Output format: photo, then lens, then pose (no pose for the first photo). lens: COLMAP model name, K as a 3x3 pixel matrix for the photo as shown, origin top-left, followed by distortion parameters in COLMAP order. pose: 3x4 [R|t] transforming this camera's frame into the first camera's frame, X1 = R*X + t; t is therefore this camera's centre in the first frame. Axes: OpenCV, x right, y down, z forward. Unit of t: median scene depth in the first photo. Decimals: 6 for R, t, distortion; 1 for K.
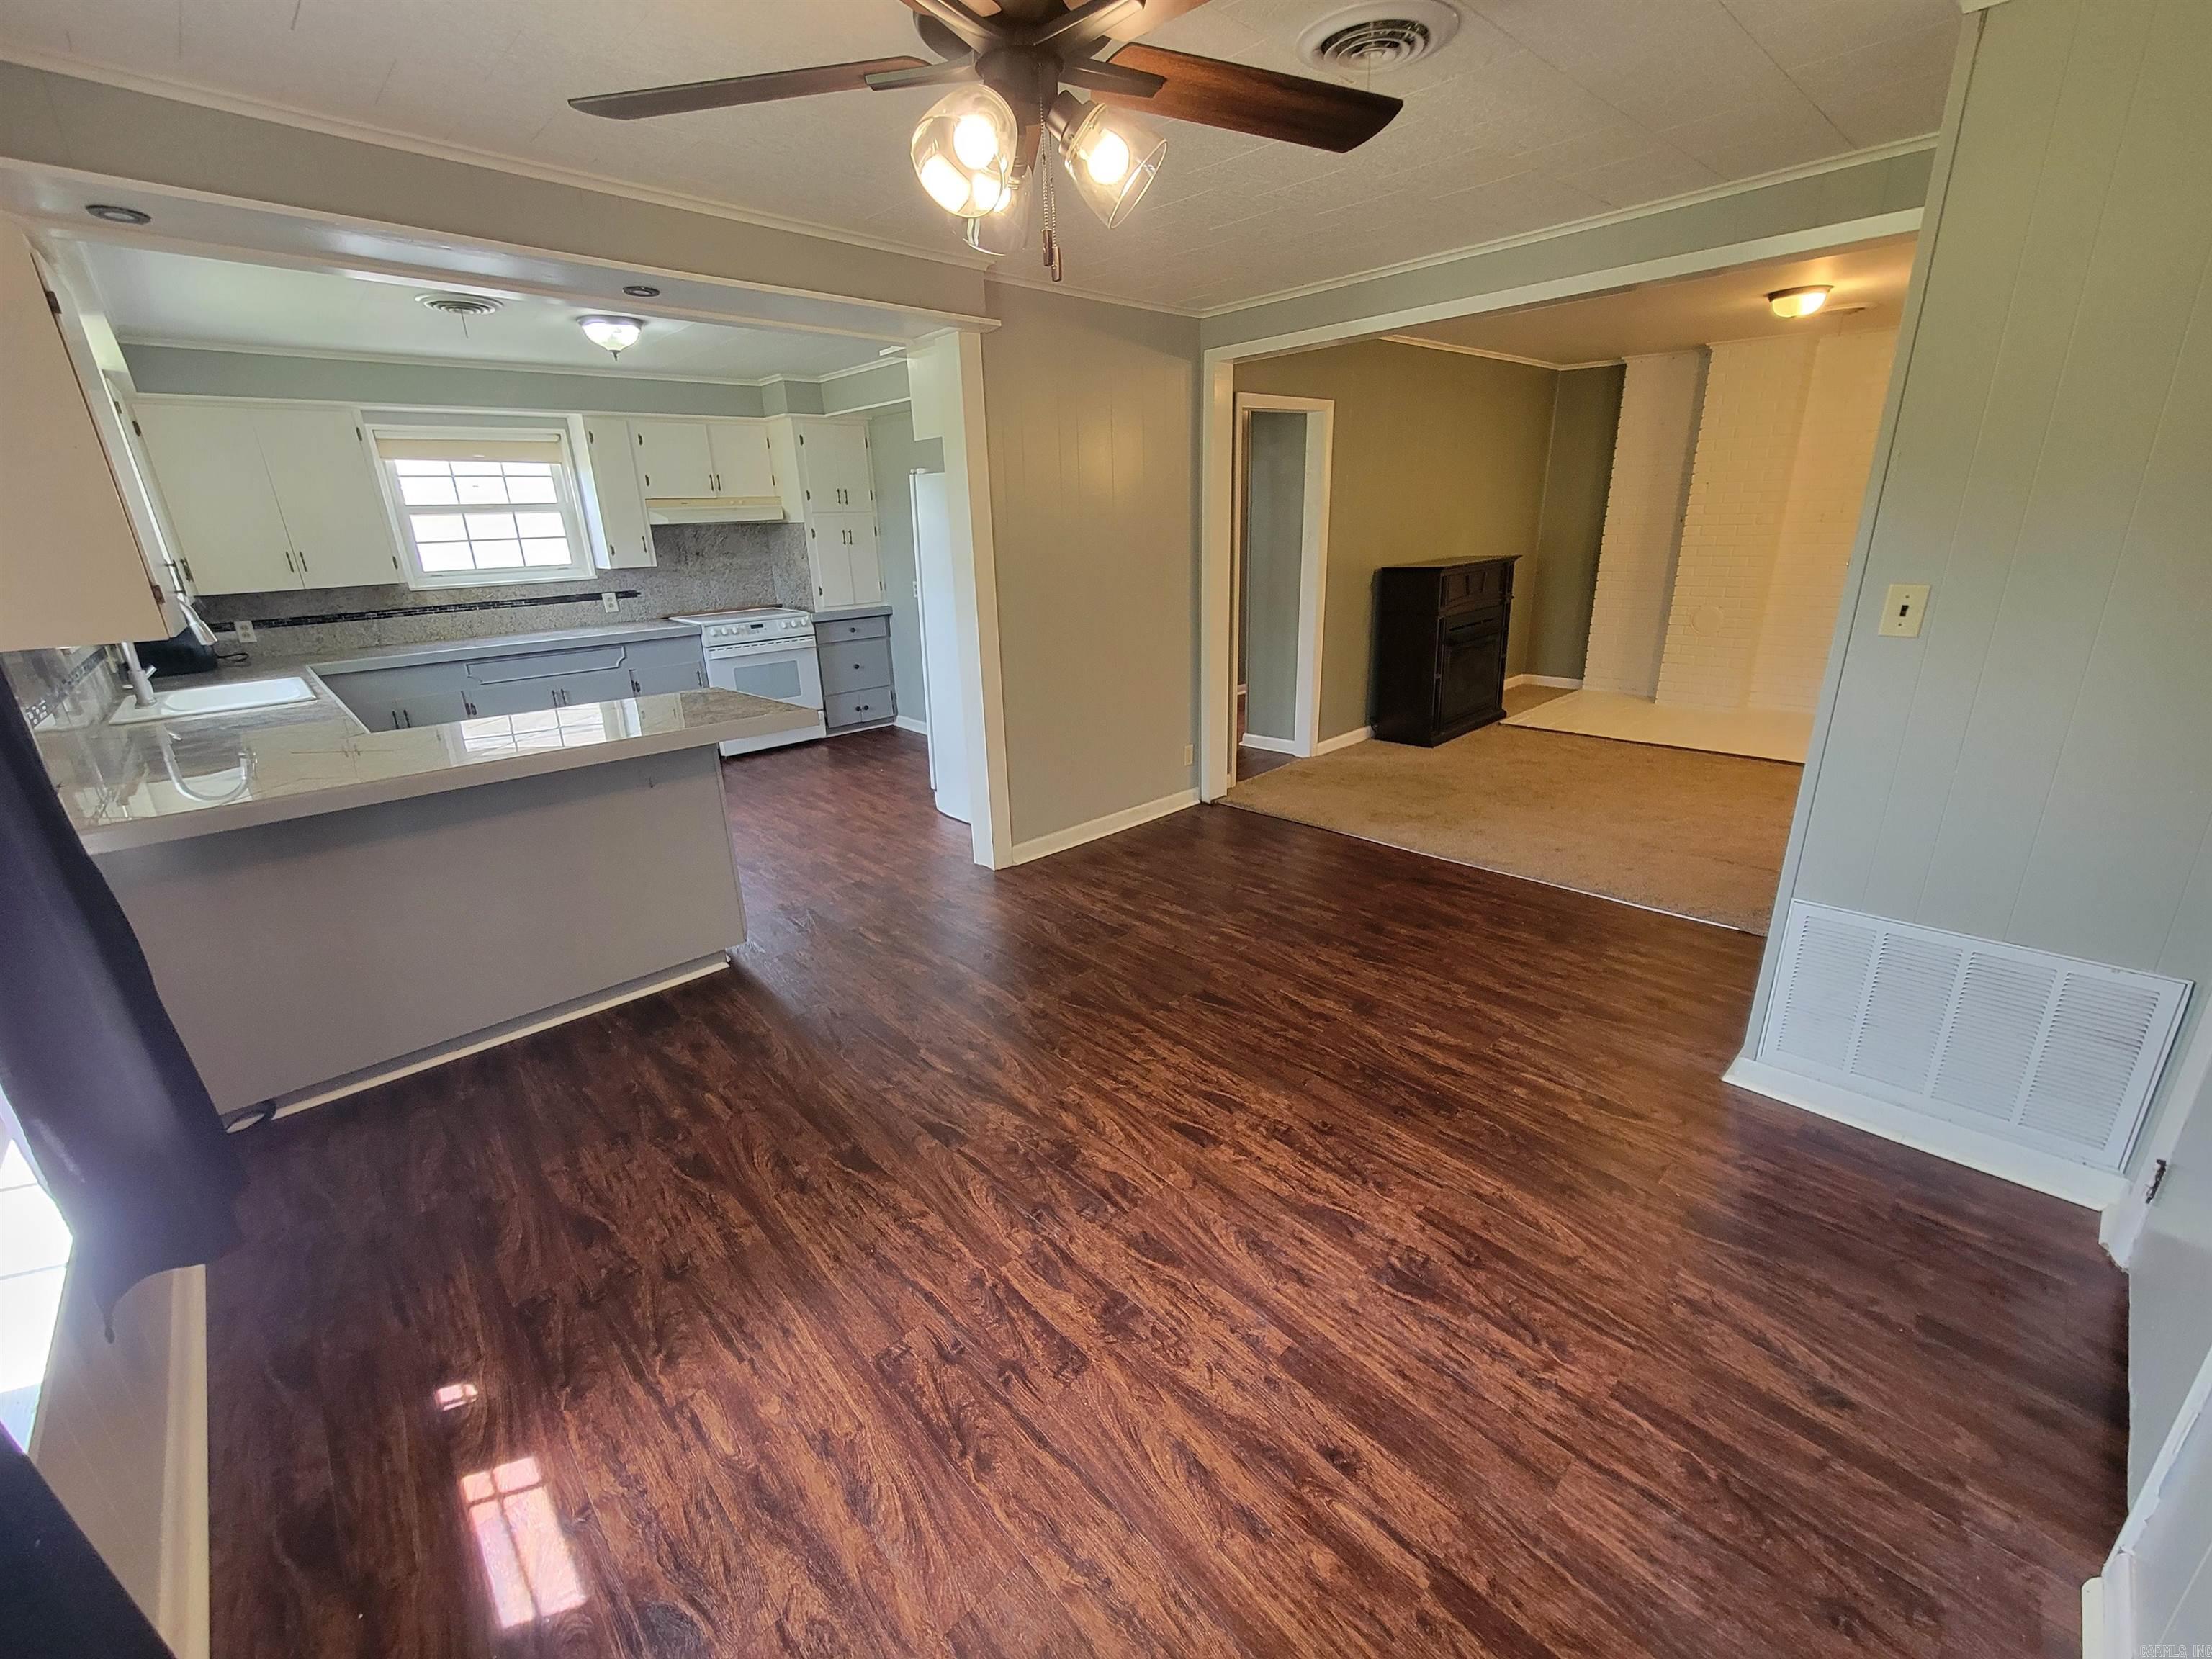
lens RADIAL K [[898.0, 0, 1088.3], [0, 898.0, 822.4], [0, 0, 1]] dist [-0.007716, 0.000458]
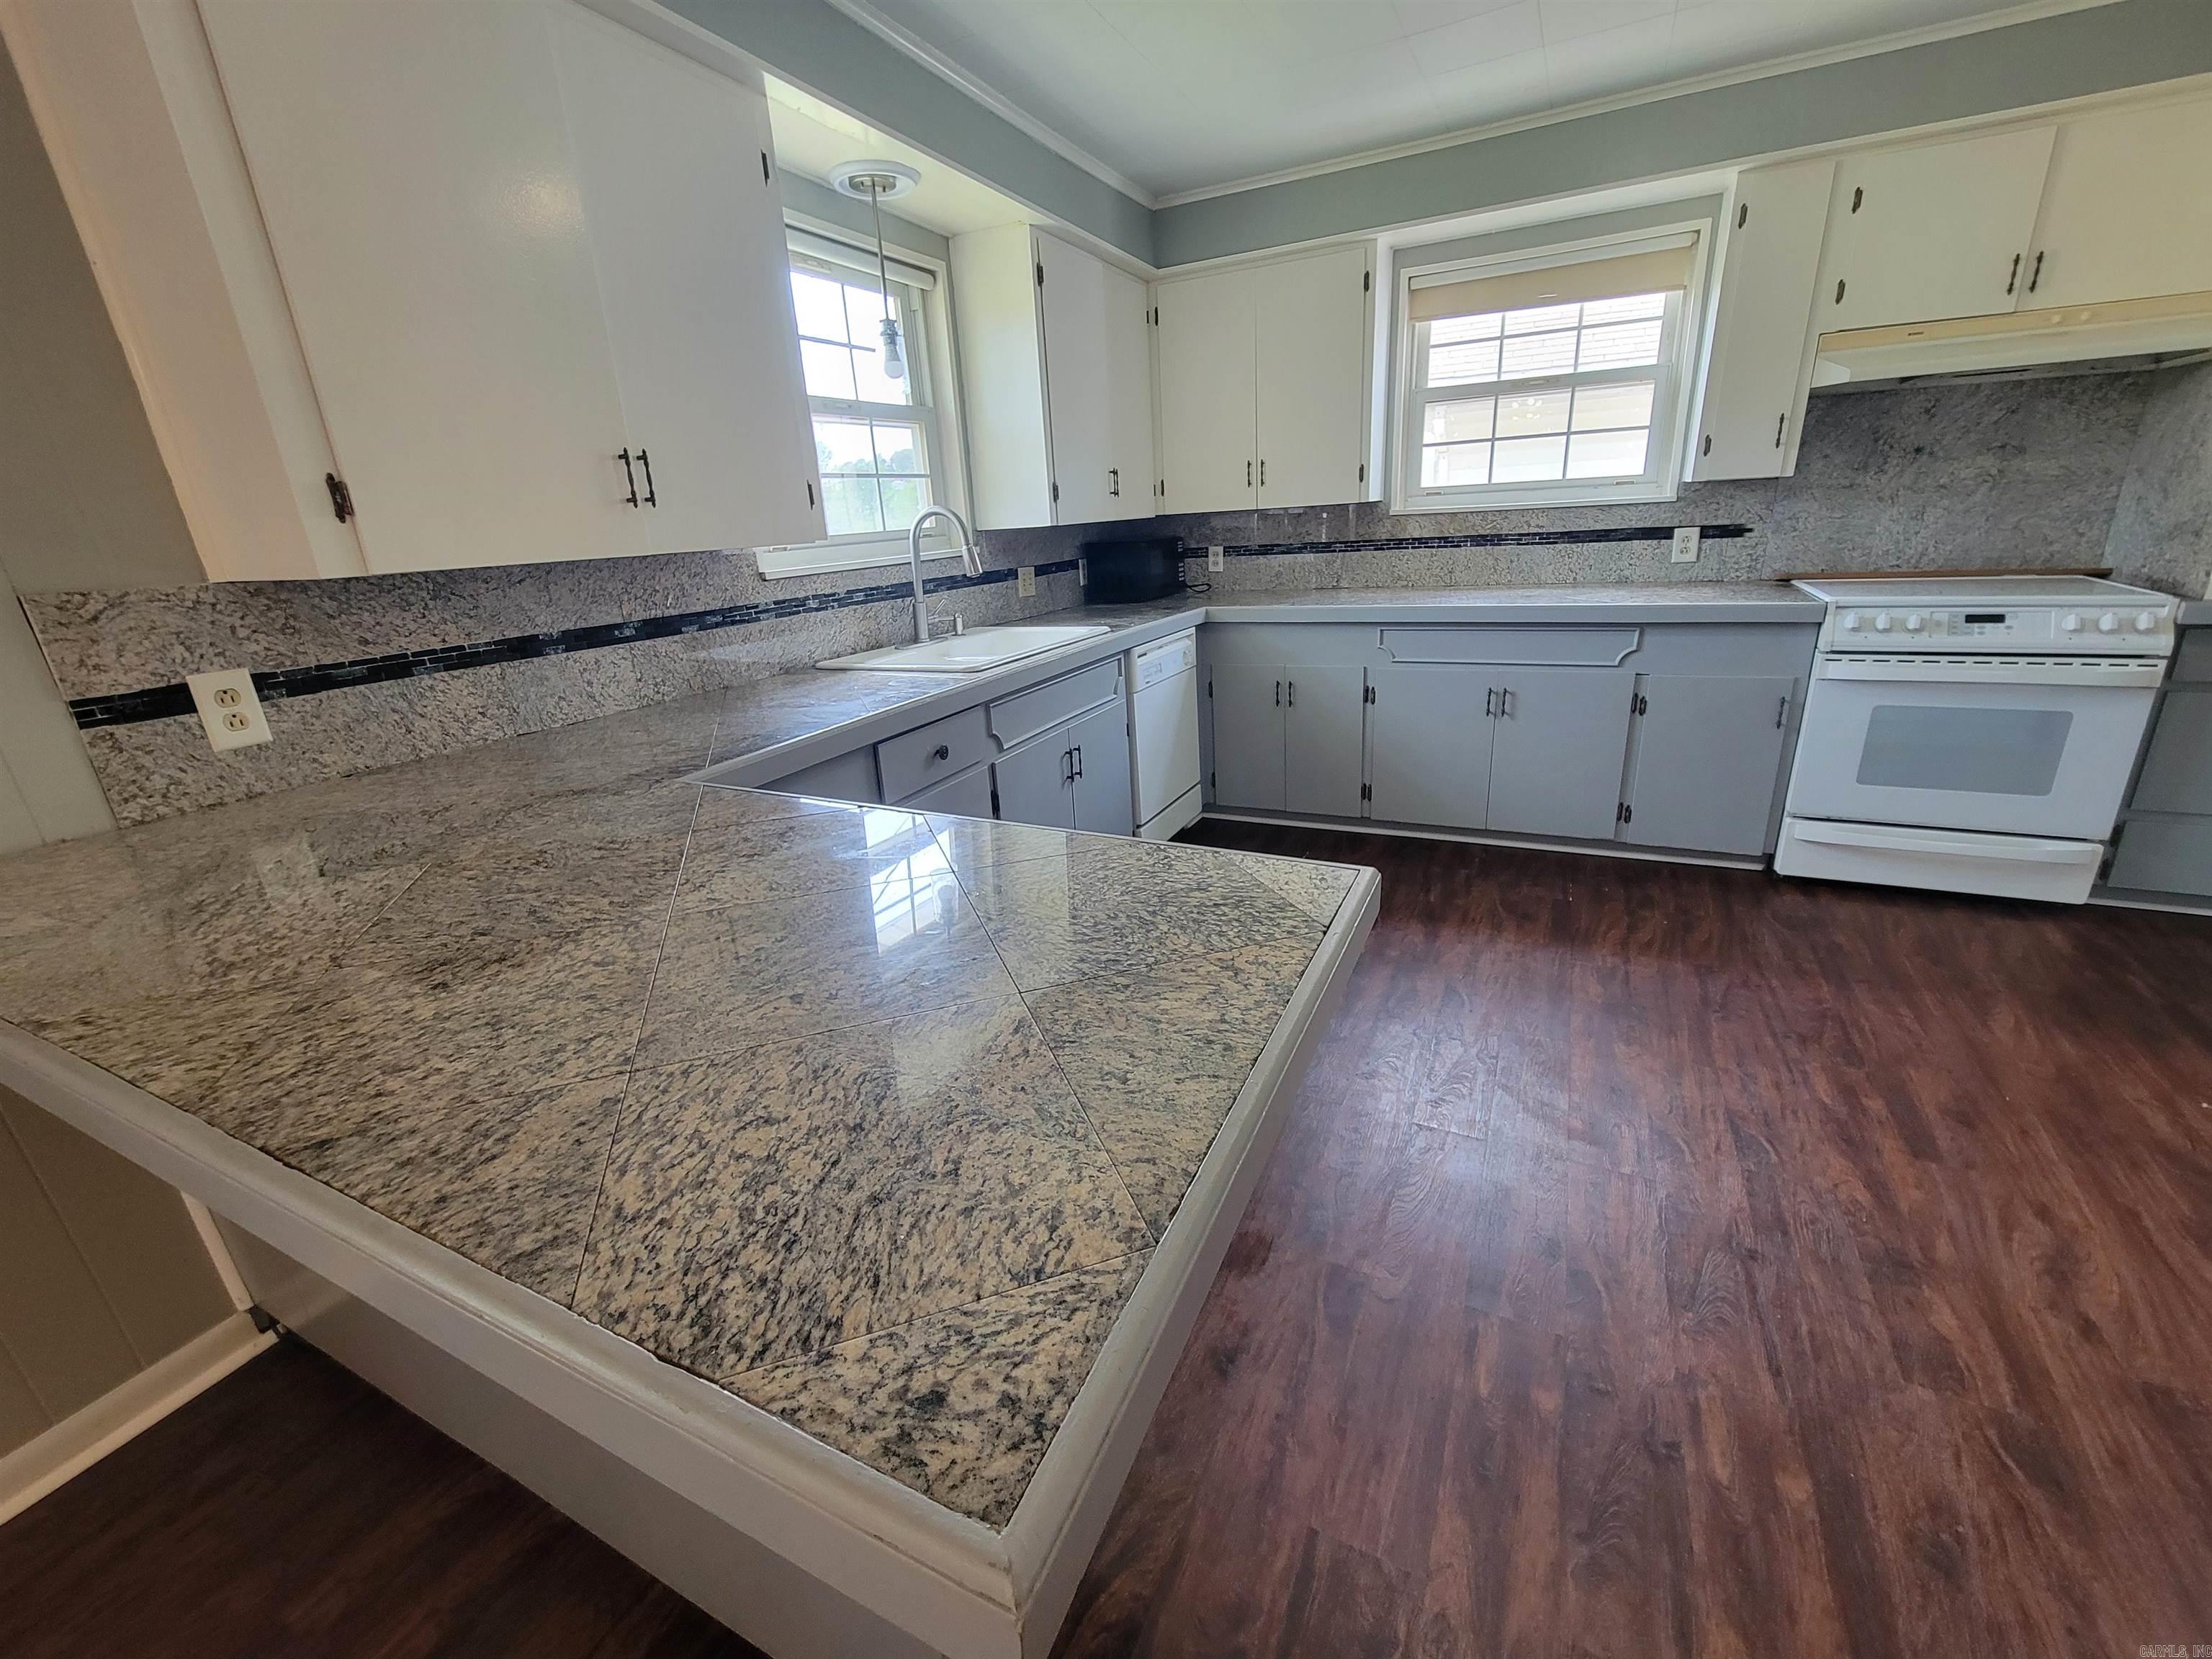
lens RADIAL K [[898.0, 0, 1111.7], [0, 898.0, 823.9], [0, 0, 1]] dist [-0.007716, 0.000458]
pose [[0.354316, 0.319892, -0.878709, -0.123125], [-0.254780, 0.937143, 0.238431, -0.133228], [0.899749, 0.139398, 0.413546, 0.505138]]
